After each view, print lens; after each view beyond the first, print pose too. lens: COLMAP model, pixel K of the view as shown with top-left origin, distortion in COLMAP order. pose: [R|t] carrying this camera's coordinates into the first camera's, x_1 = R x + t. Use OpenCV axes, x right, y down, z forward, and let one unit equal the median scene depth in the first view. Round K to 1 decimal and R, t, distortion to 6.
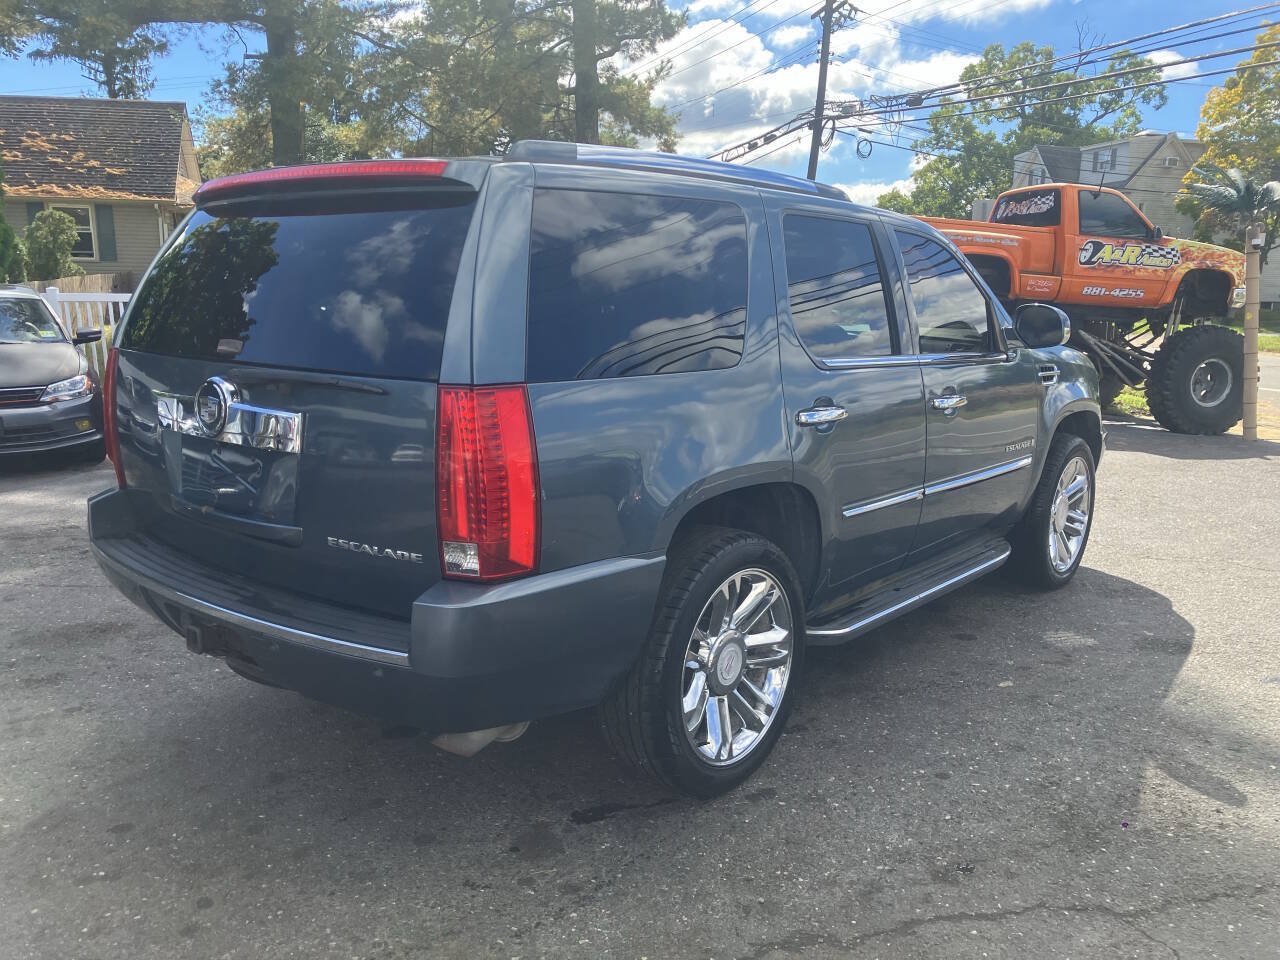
lens RADIAL K [[1053.0, 0, 651.3], [0, 1053.0, 484.3], [0, 0, 1]] dist [0.005774, 0.009981]
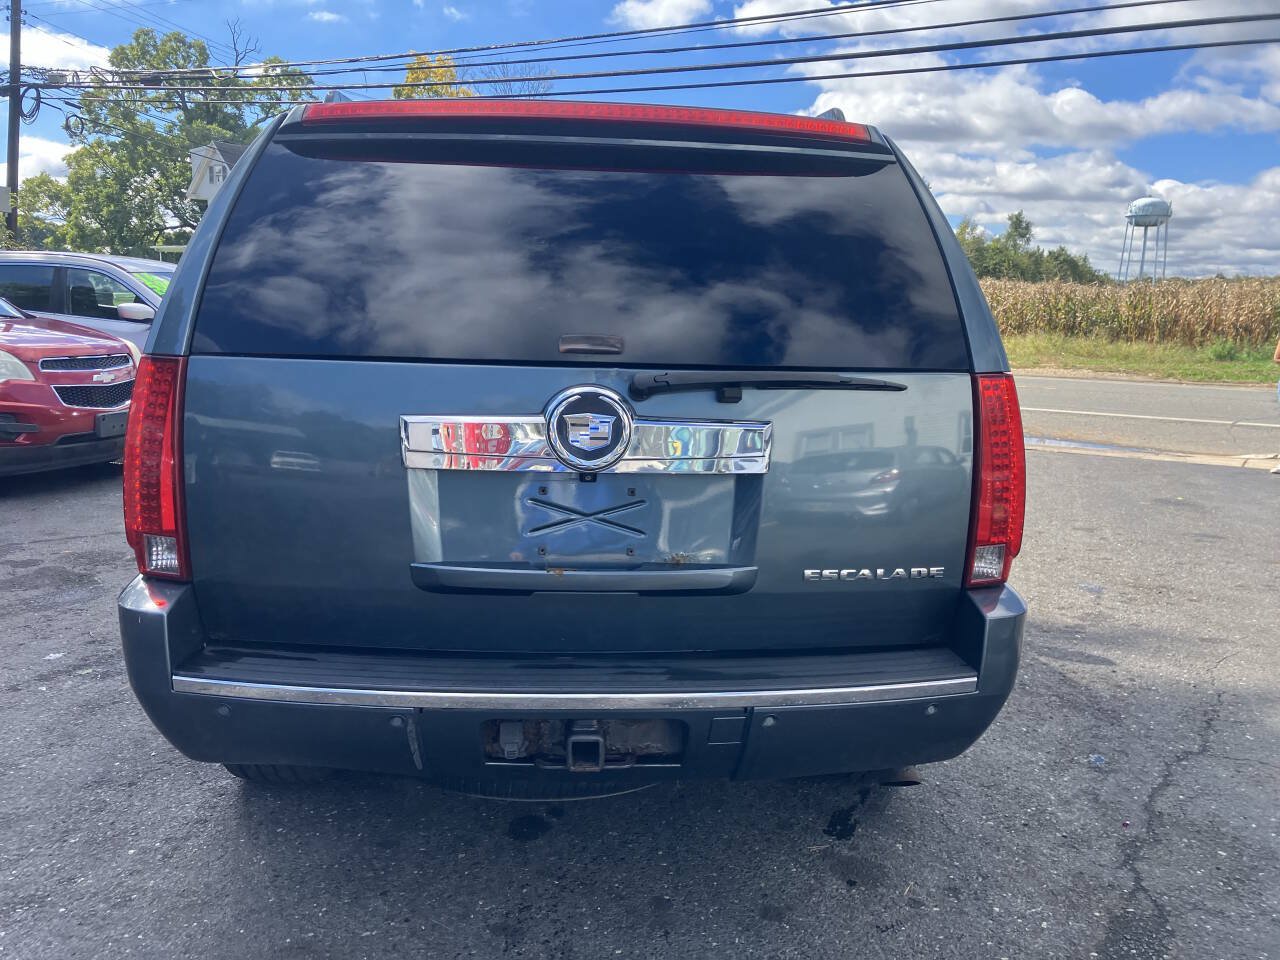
lens RADIAL K [[1044.9, 0, 640.0], [0, 1044.9, 480.0], [0, 0, 1]] dist [0.003737, 0.002629]
pose [[0.740070, -0.111835, 0.663166, -0.769894], [0.111979, 0.992803, 0.042459, -0.056511], [-0.663142, 0.042838, 0.747267, 0.396991]]
